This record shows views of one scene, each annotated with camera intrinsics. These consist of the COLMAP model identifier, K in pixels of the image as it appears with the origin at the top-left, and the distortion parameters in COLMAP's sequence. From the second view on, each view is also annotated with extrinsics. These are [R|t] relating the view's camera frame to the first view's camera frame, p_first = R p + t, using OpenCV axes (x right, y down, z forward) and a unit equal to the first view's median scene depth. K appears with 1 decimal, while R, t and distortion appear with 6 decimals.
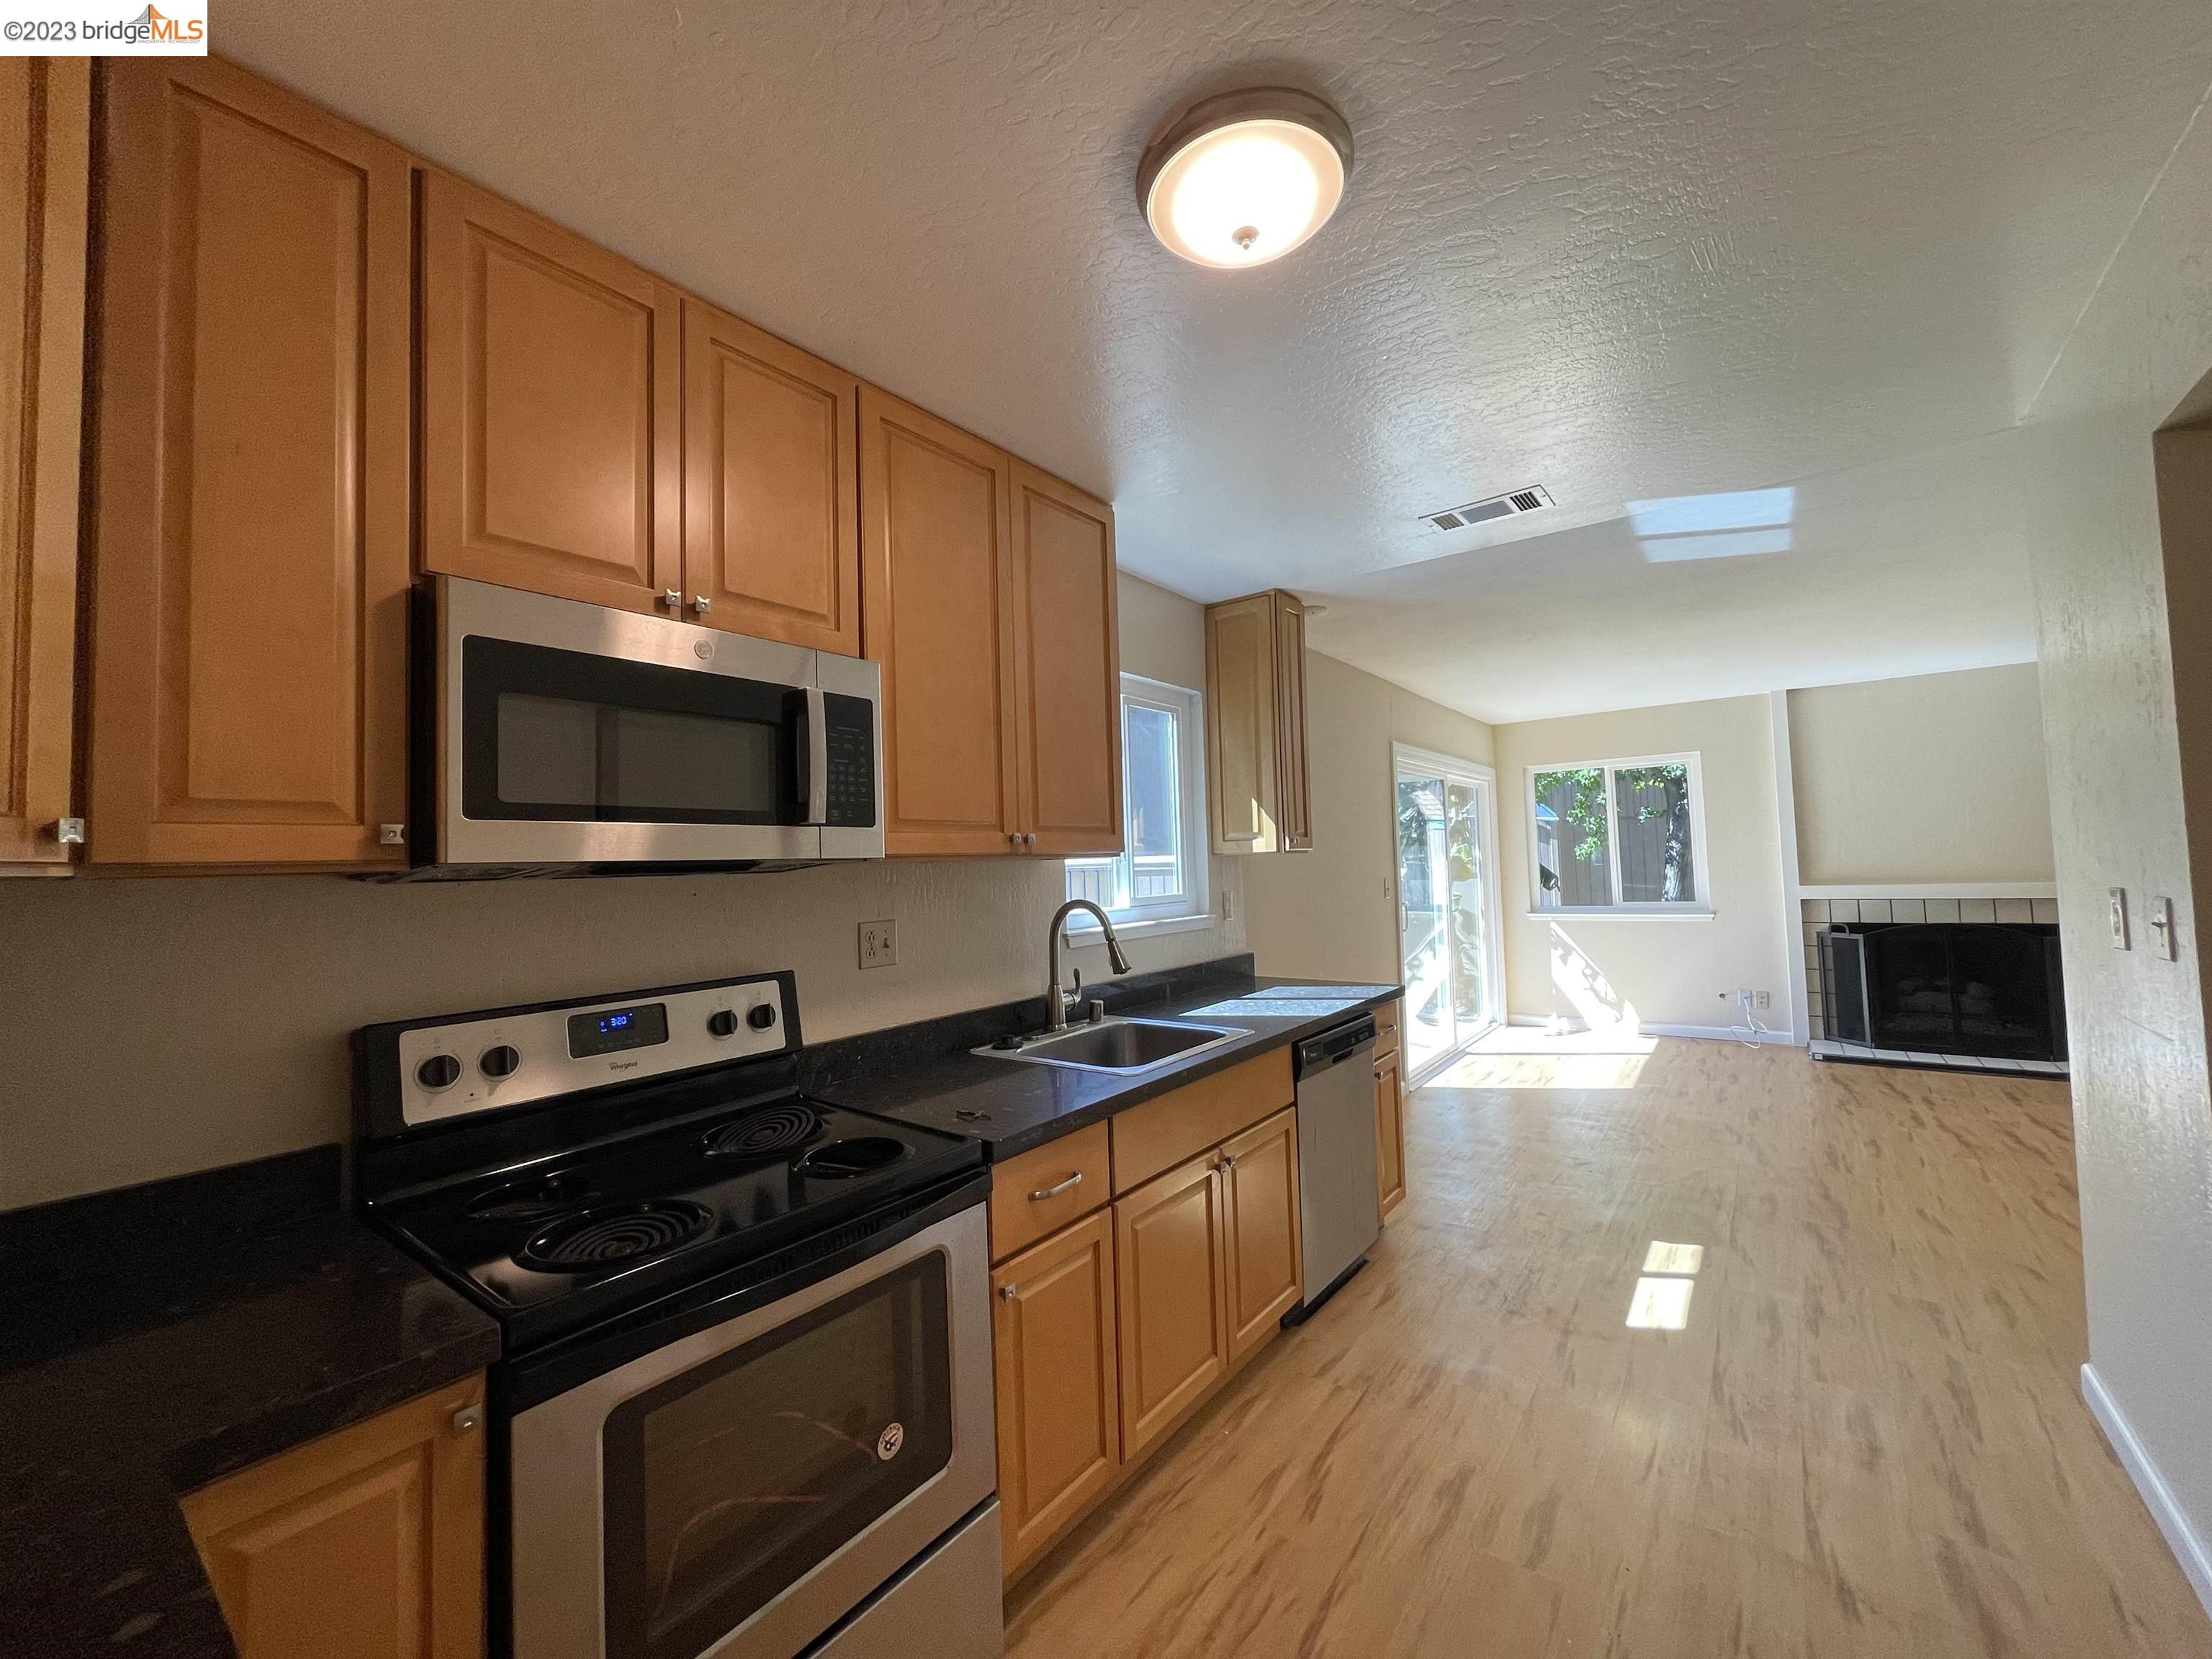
lens RADIAL K [[891.5, 0, 1093.8], [0, 891.5, 822.7], [0, 0, 1]] dist [-0.001991, 0.001016]
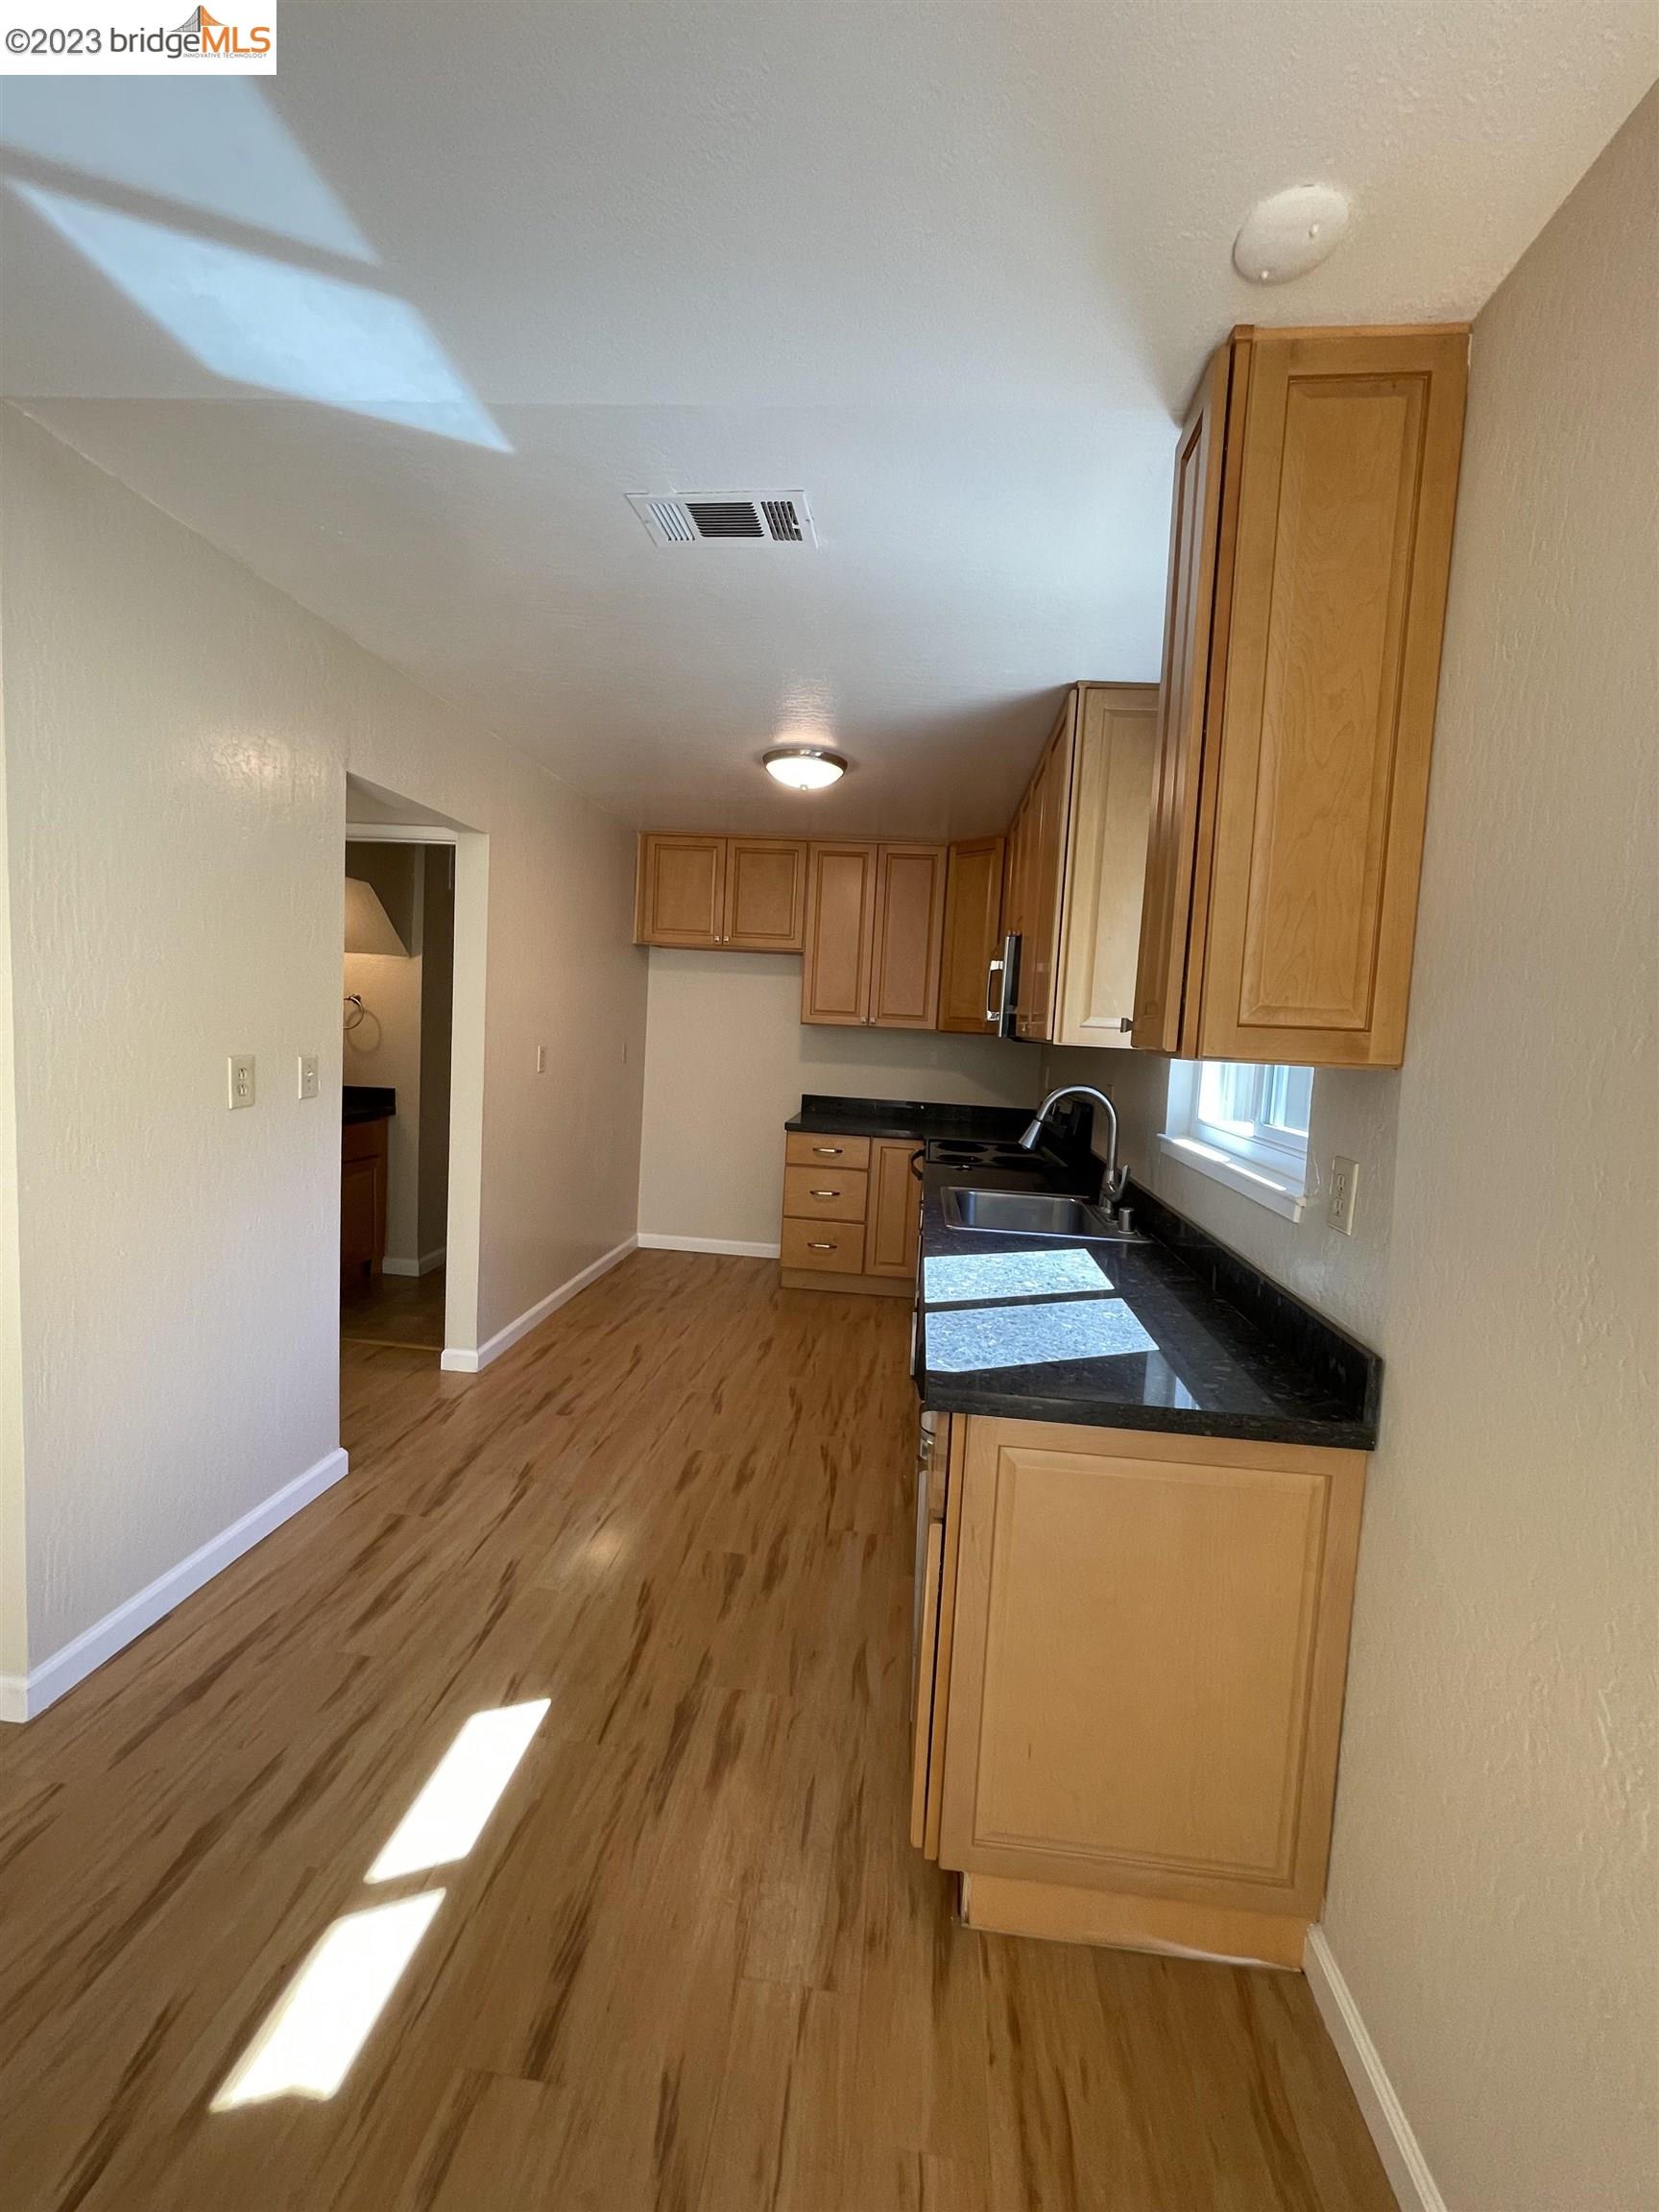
lens RADIAL K [[891.5, 0, 832.5], [0, 891.5, 1090.4], [0, 0, 1]] dist [-0.001991, 0.001016]
pose [[-0.849781, 0.027438, -0.526421, 0.885034], [-0.000769, 0.998579, 0.053289, 0.043189], [0.527135, 0.045689, -0.848552, 1.963187]]
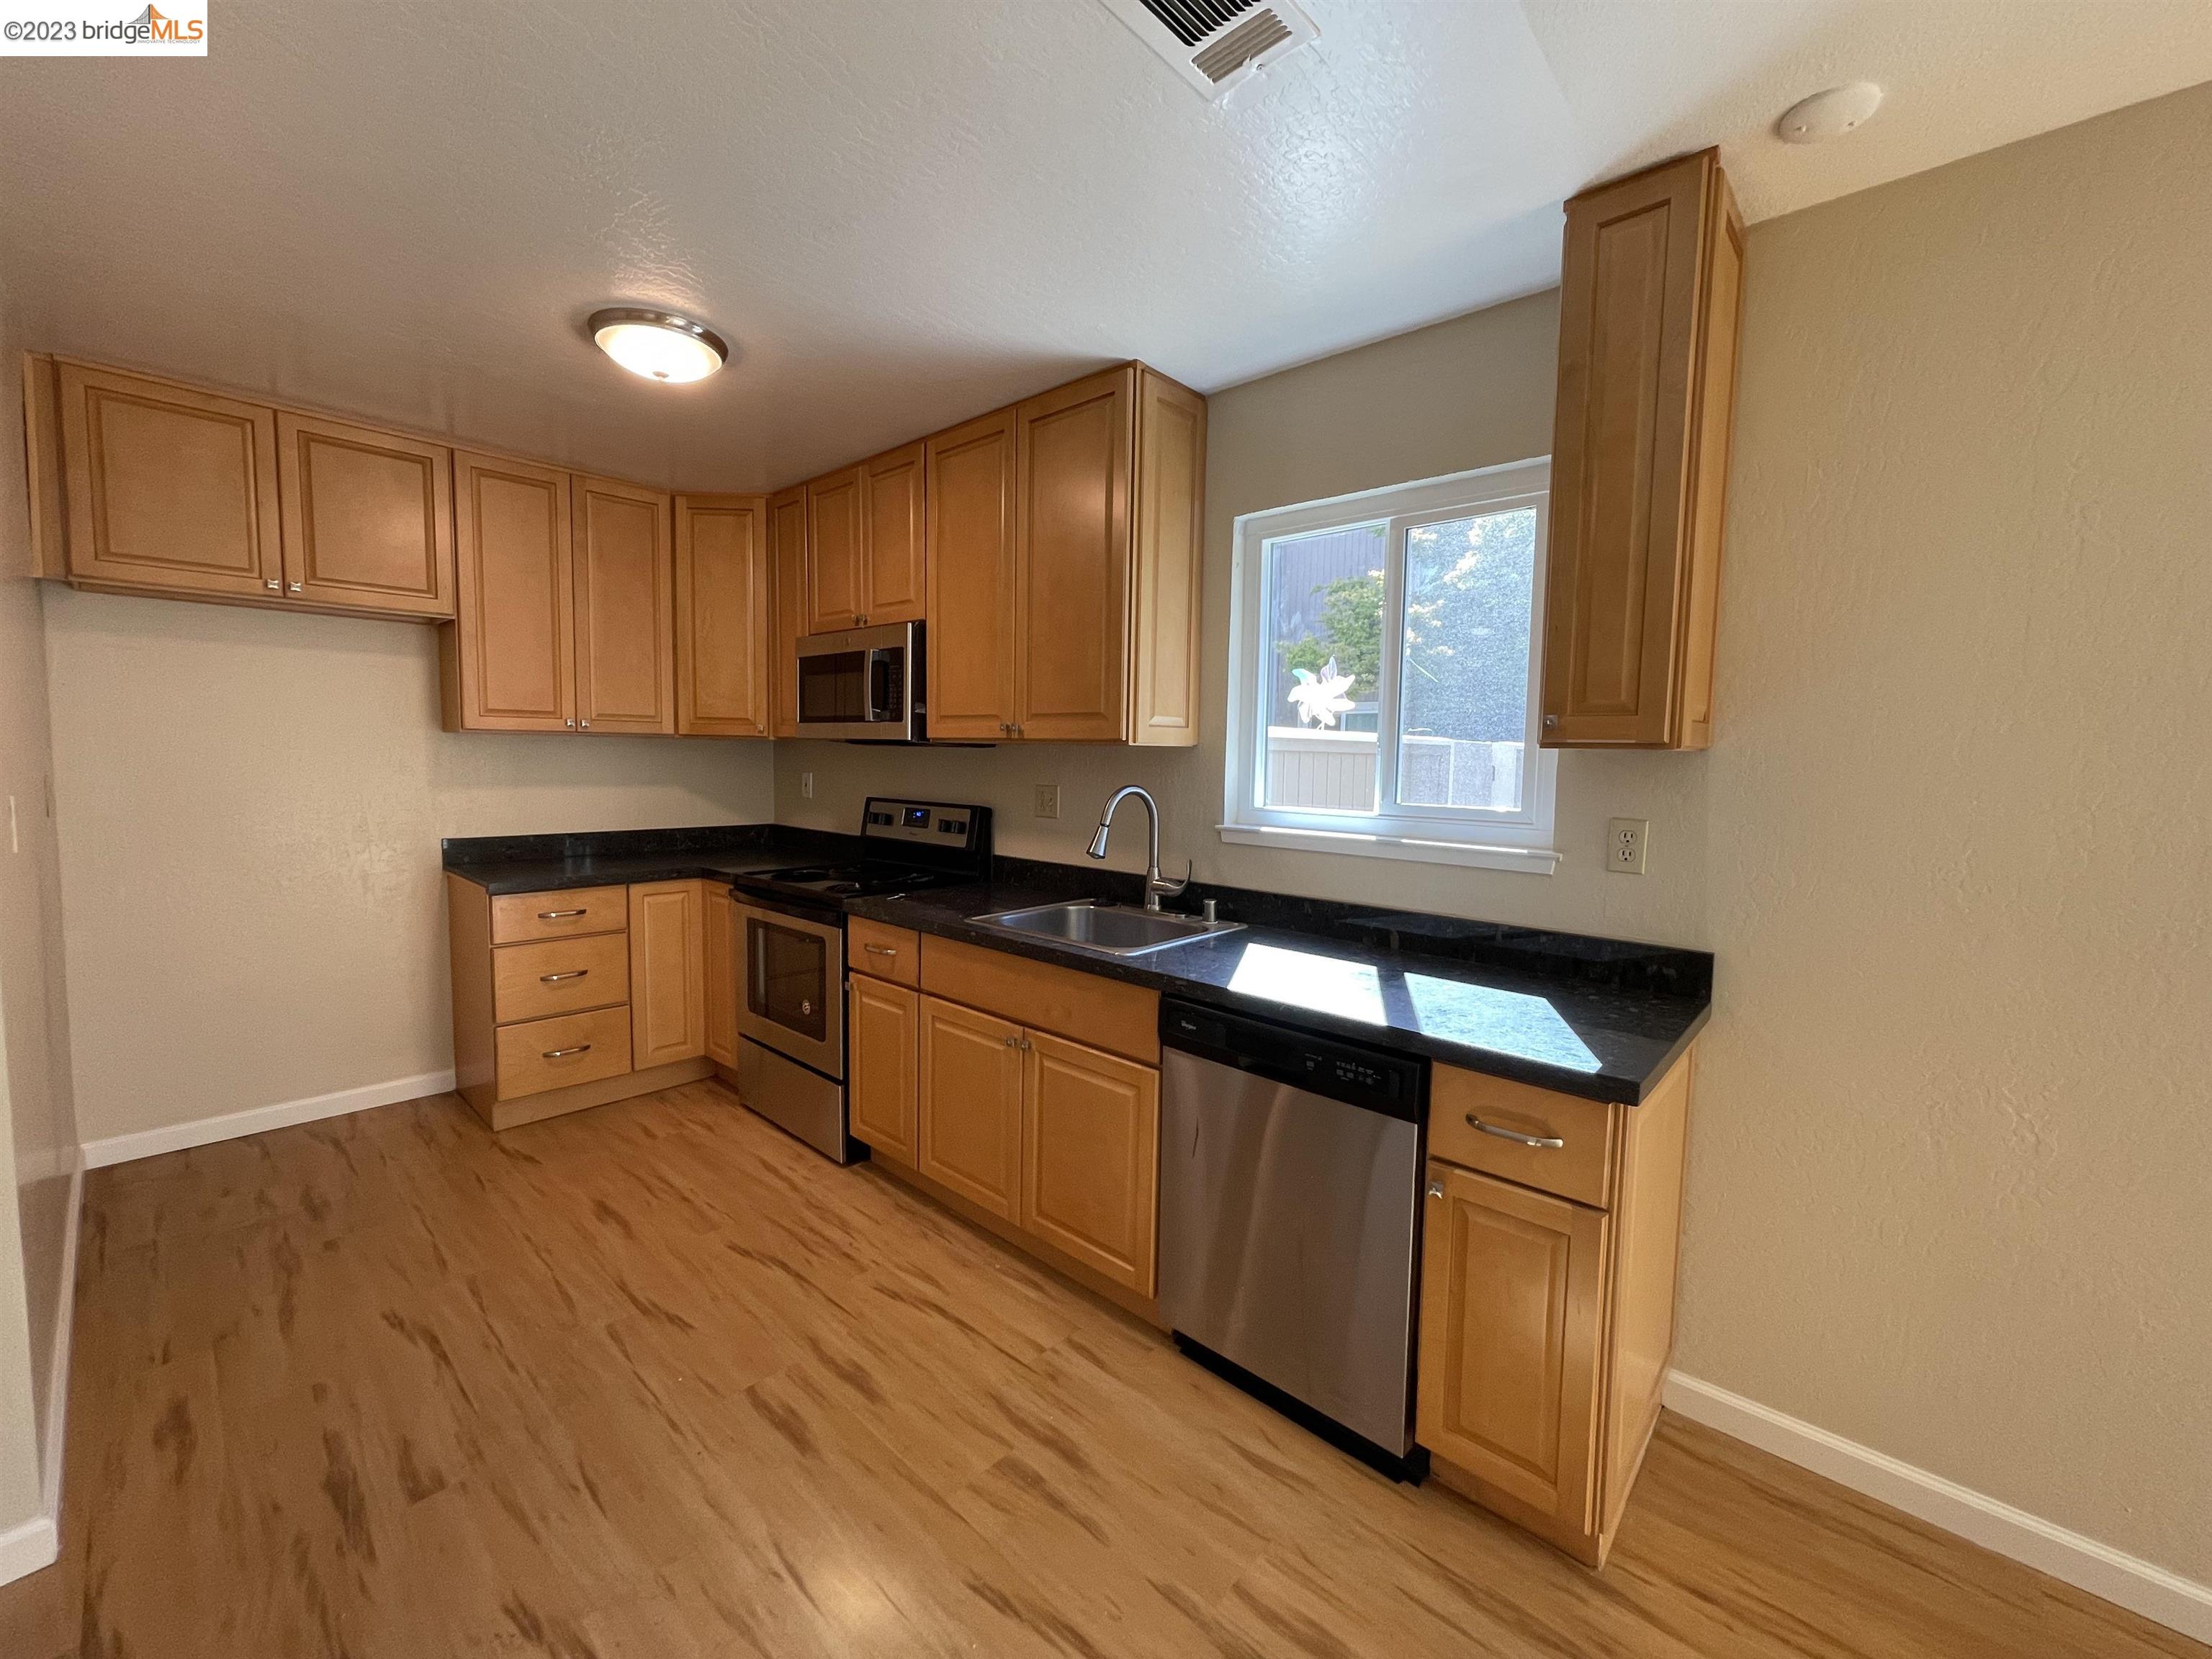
lens RADIAL K [[891.5, 0, 1090.1], [0, 891.5, 824.4], [0, 0, 1]] dist [-0.001991, 0.001016]
pose [[-0.091994, 0.111313, -0.989518, 1.133060], [0.031832, 0.993553, 0.108807, 0.021360], [0.995251, -0.021488, -0.094945, 1.188620]]
